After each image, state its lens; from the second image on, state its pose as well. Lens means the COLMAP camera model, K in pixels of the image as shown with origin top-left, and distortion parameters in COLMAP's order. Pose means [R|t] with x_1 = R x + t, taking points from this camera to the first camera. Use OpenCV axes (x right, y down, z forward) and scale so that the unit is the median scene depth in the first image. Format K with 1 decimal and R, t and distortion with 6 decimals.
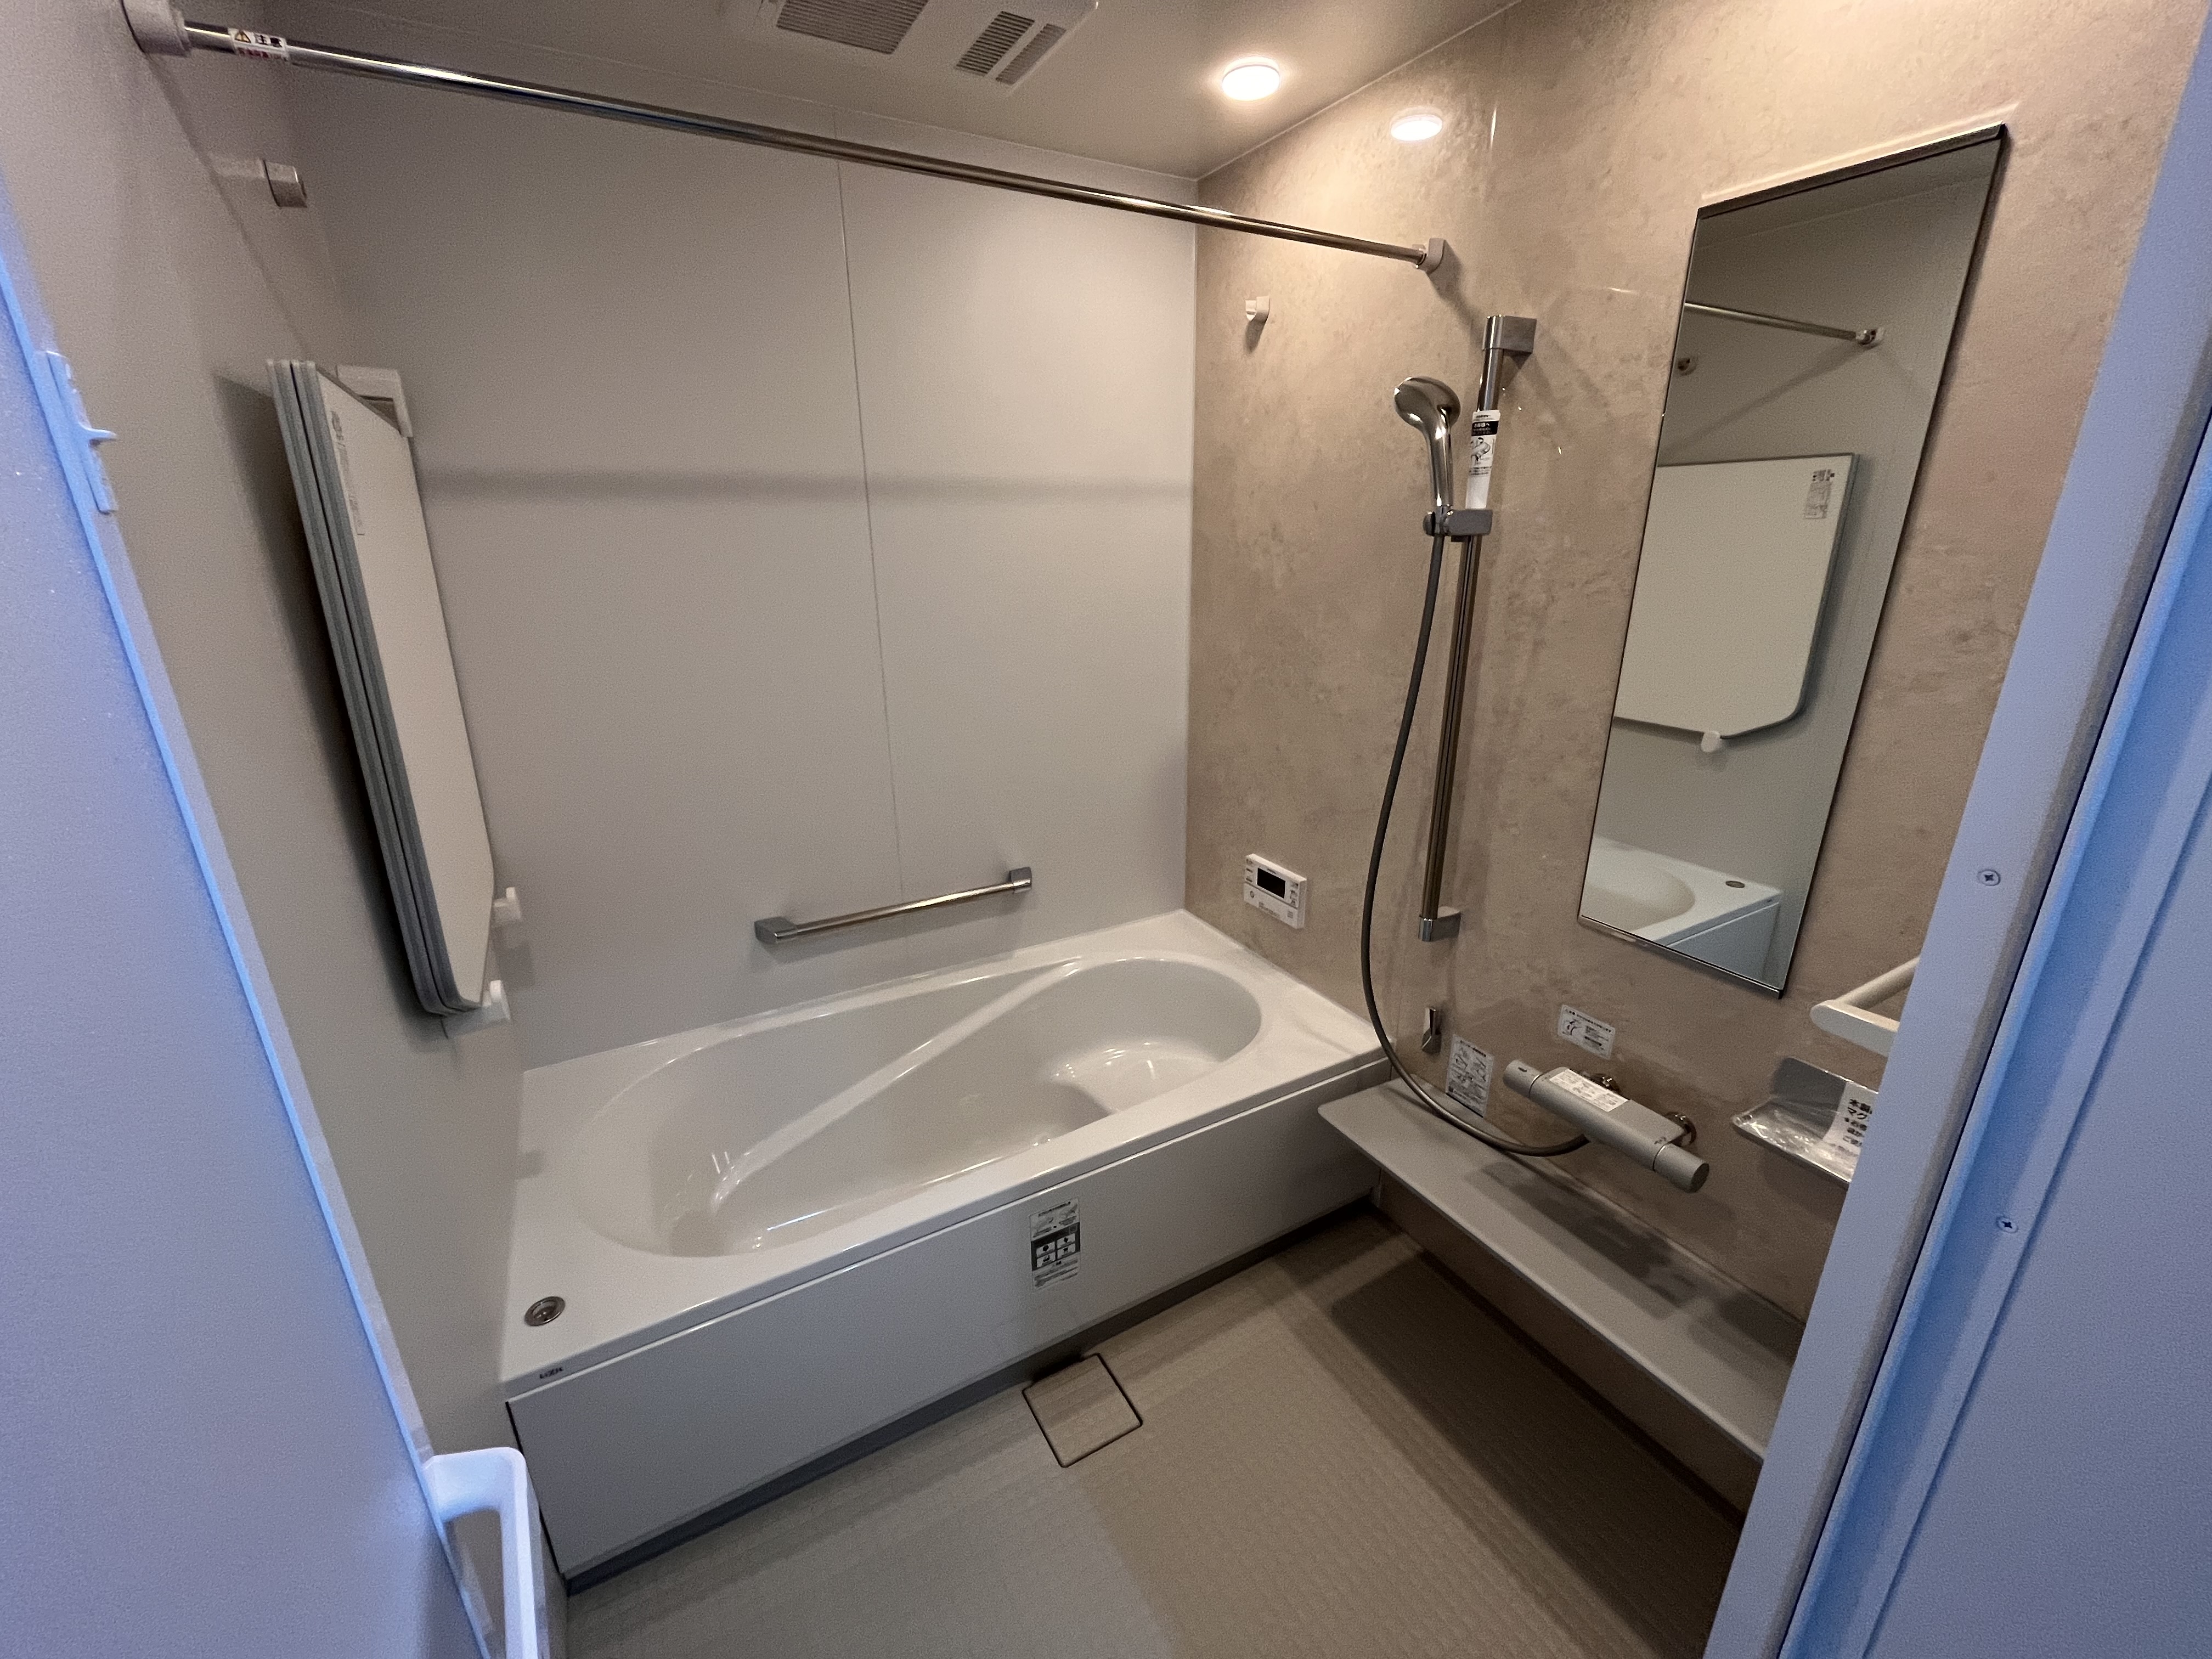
lens RADIAL K [[901.2, 0, 1104.6], [0, 901.2, 828.9], [0, 0, 1]] dist [-0.000288, 0.000060]
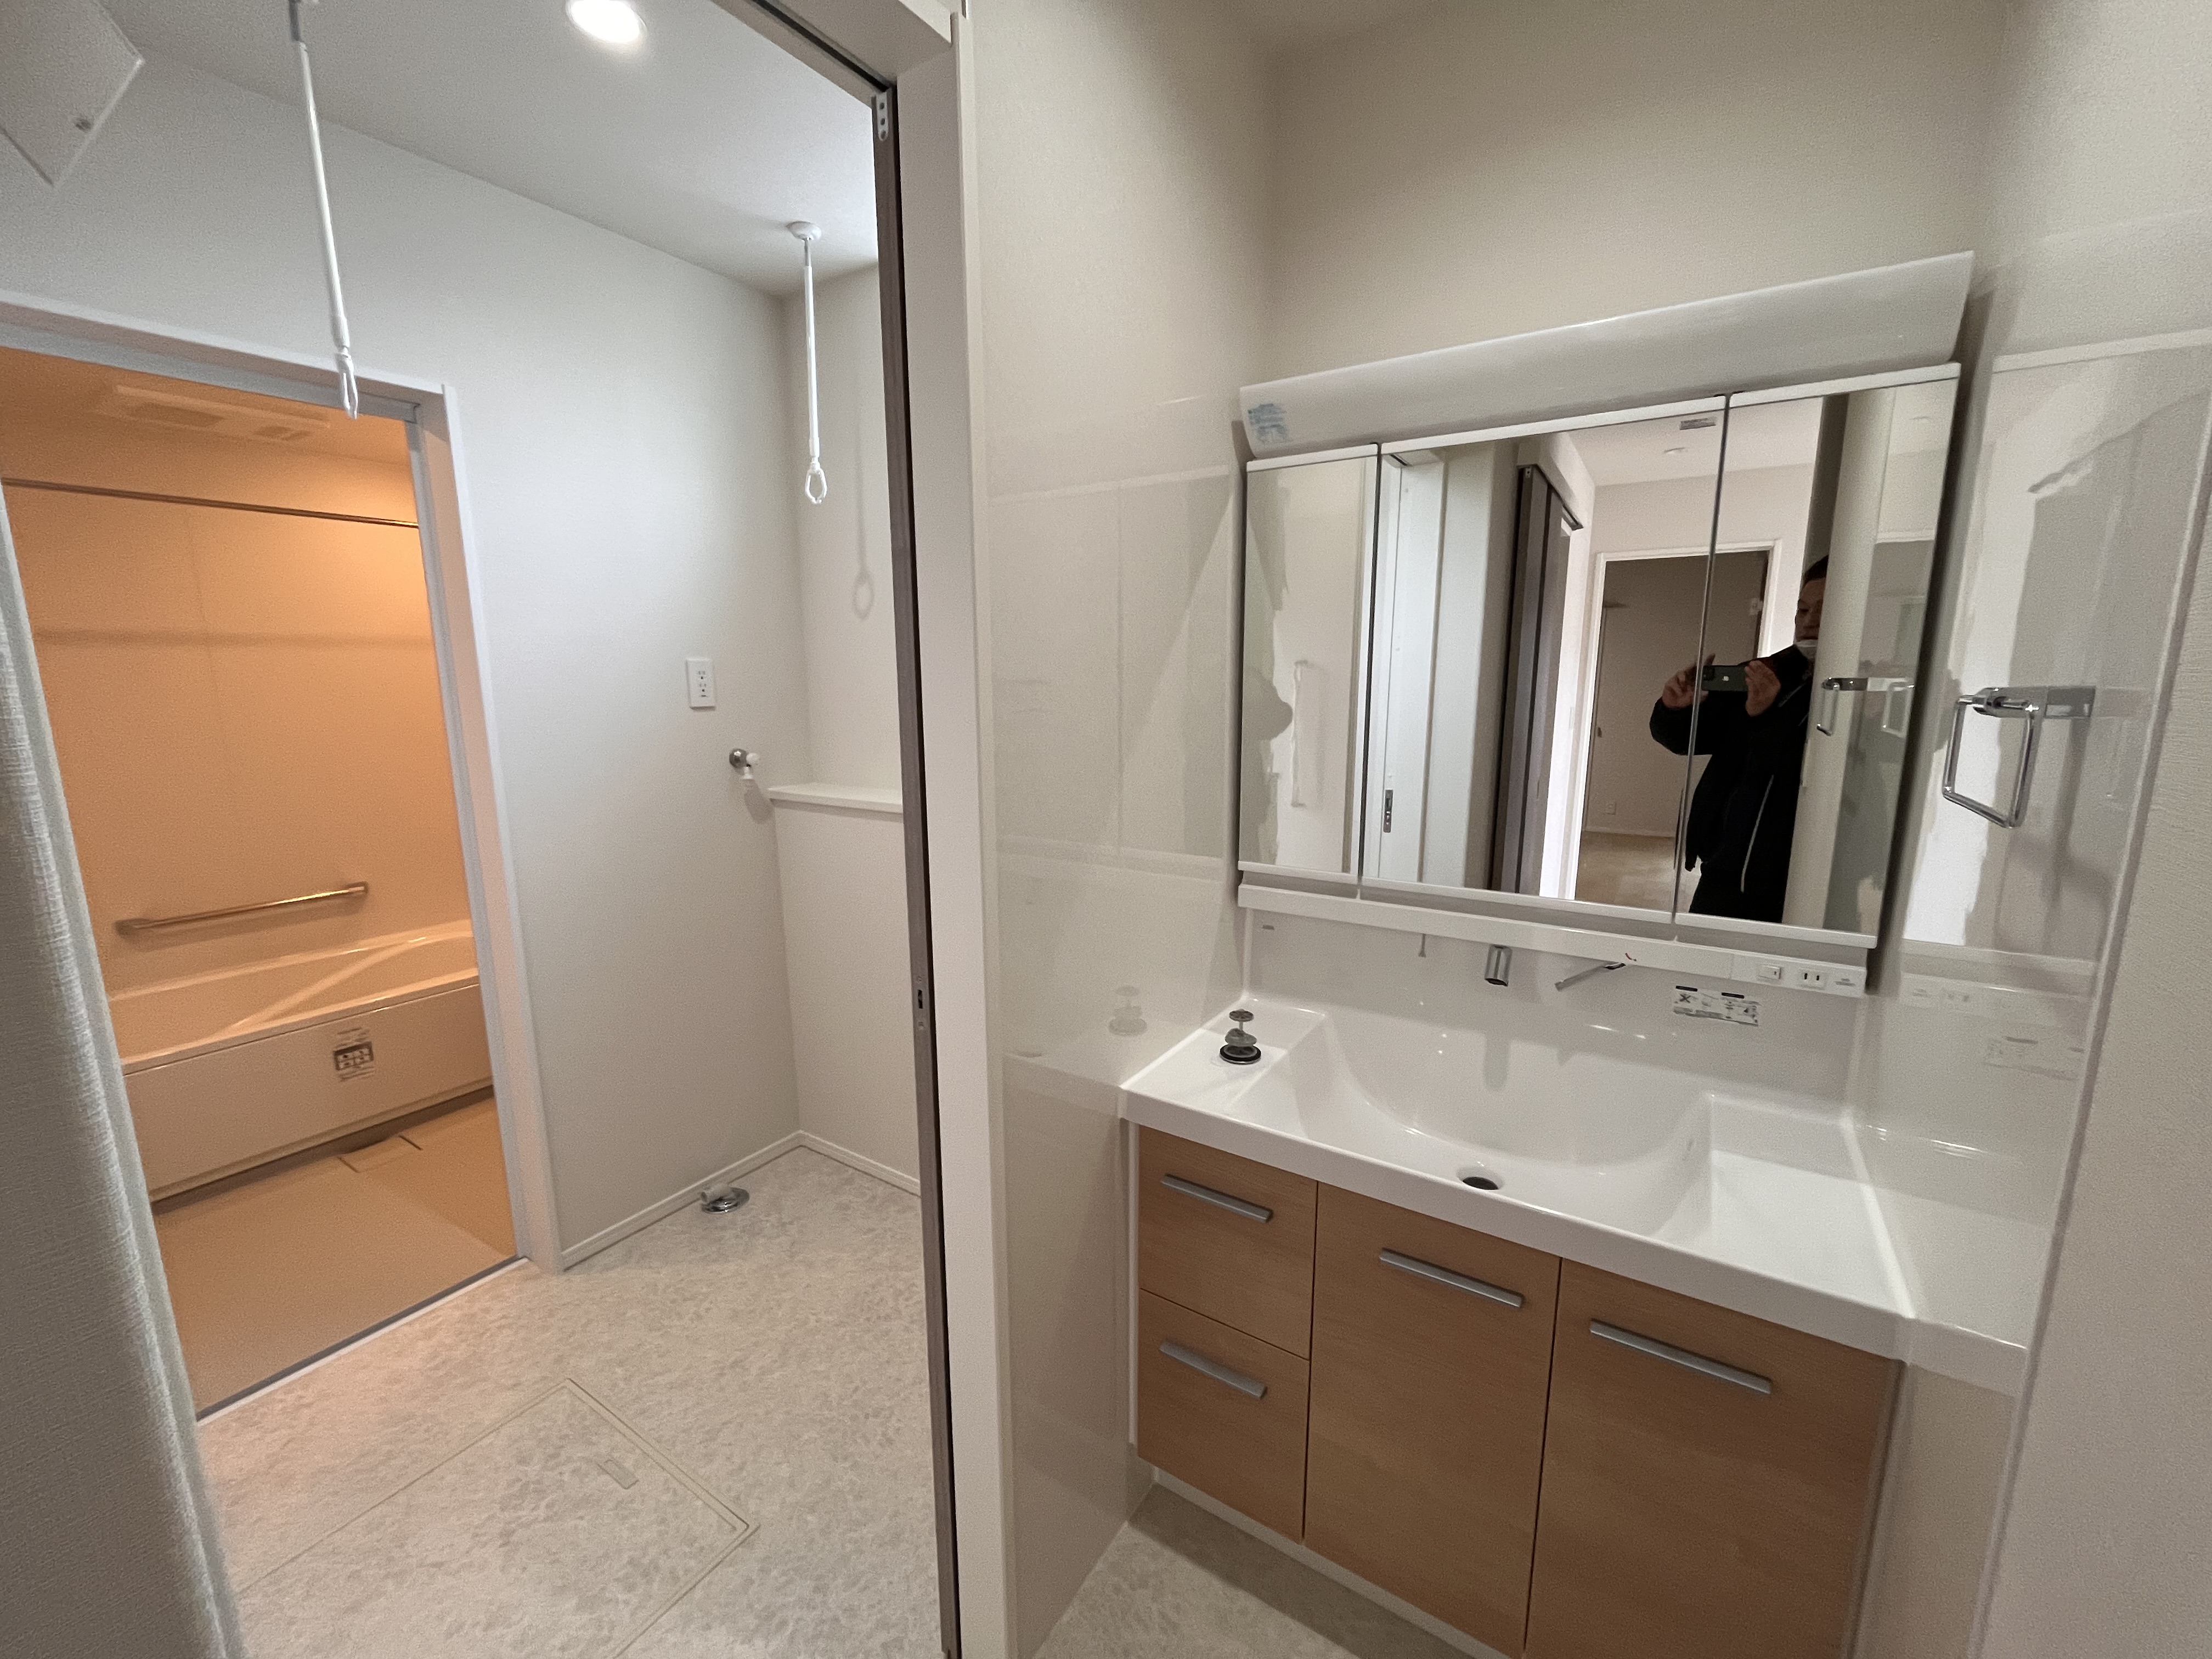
lens RADIAL K [[901.2, 0, 1104.6], [0, 901.2, 828.9], [0, 0, 1]] dist [-0.000288, 0.000060]
pose [[0.890062, -0.073180, 0.449926, 0.483948], [0.141837, 0.982493, -0.120787, 0.442870], [-0.433210, 0.171324, 0.884860, -1.244040]]
